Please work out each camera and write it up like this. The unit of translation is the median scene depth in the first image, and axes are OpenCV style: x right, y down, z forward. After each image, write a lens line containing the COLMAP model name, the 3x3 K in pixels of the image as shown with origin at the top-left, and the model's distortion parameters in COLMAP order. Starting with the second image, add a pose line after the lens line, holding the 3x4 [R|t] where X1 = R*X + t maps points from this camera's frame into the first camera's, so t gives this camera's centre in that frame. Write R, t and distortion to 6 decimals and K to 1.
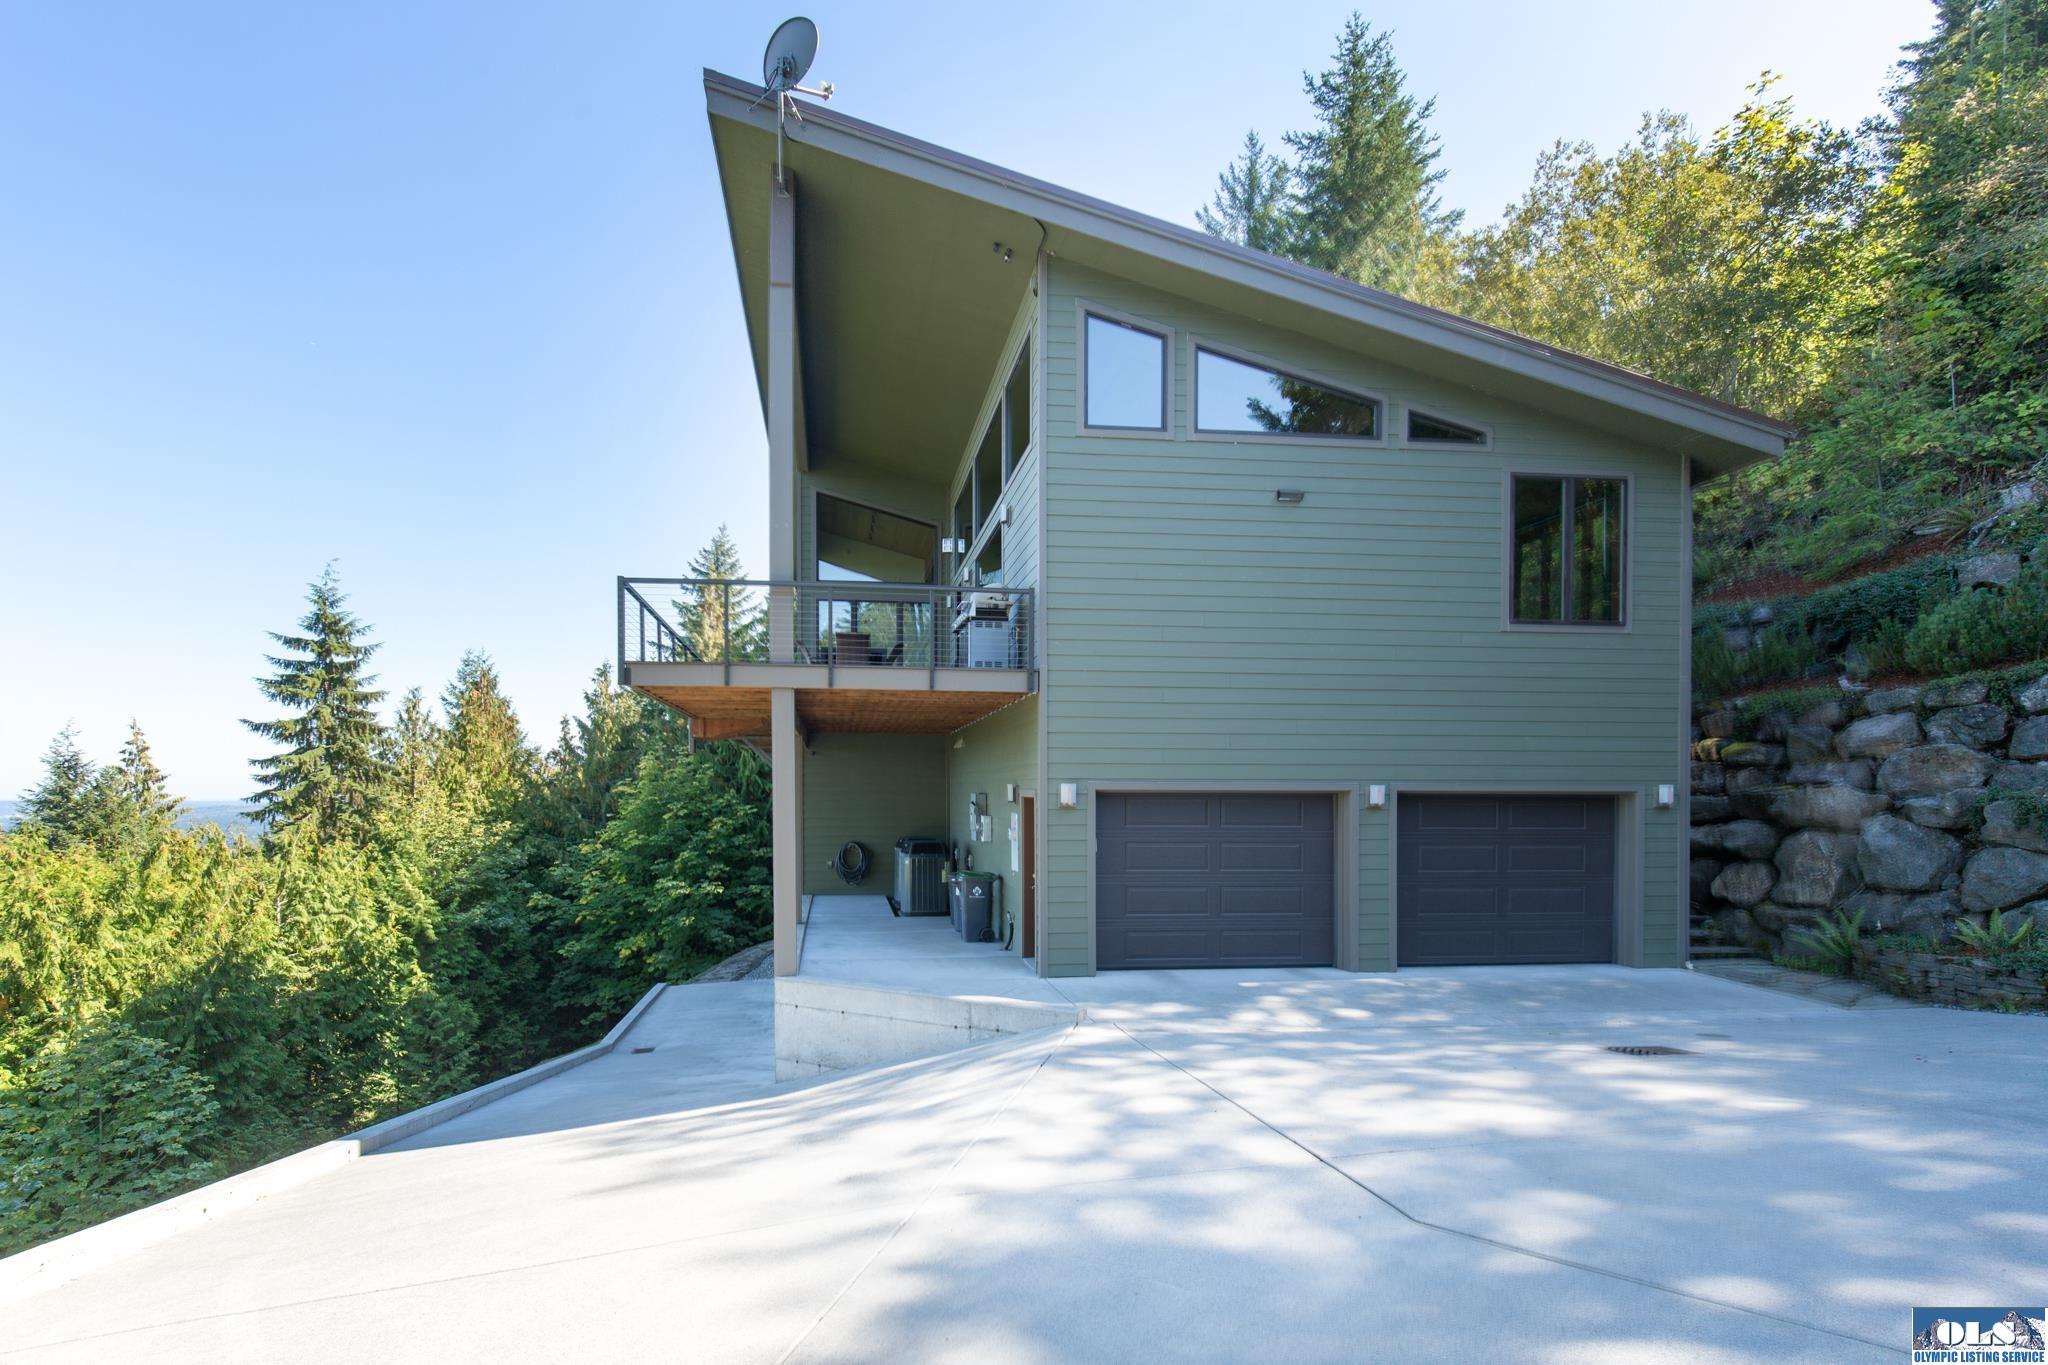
lens RADIAL K [[1013.1, 0, 955.3], [0, 1013.1, 818.7], [0, 0, 1]] dist [-0.007526, -0.001004]
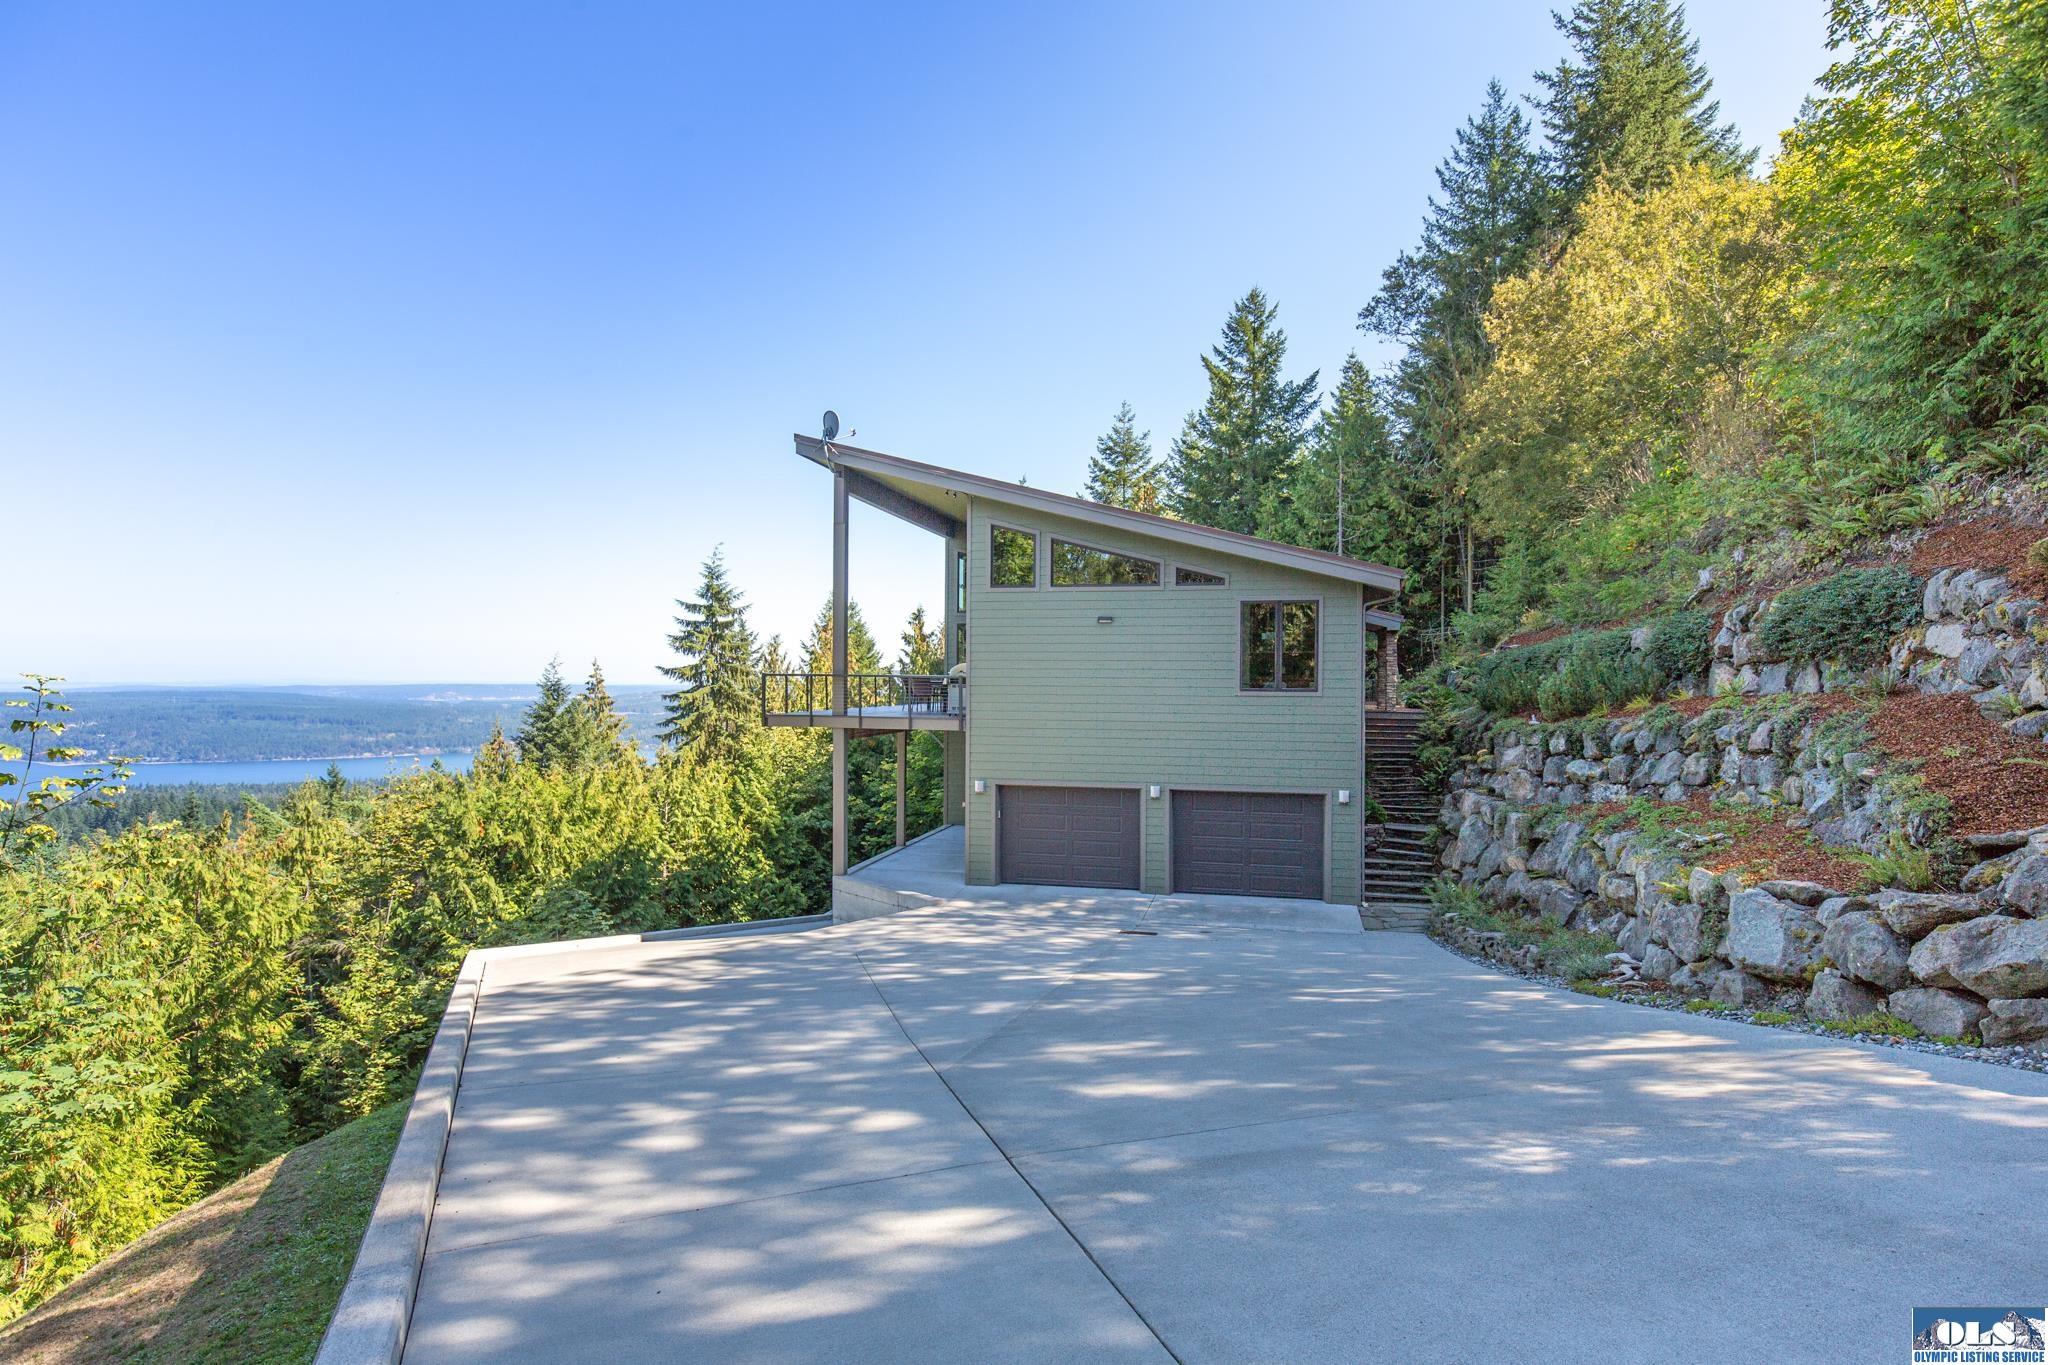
lens RADIAL K [[1167.0, 0, 1024.0], [0, 1167.0, 682.5], [0, 0, 1]] dist [0.001521, 0.000092]
pose [[0.941135, 0.005189, -0.337991, 0.295855], [-0.010997, 0.999823, -0.015271, -0.059330], [0.337851, 0.018089, 0.941026, -0.319467]]
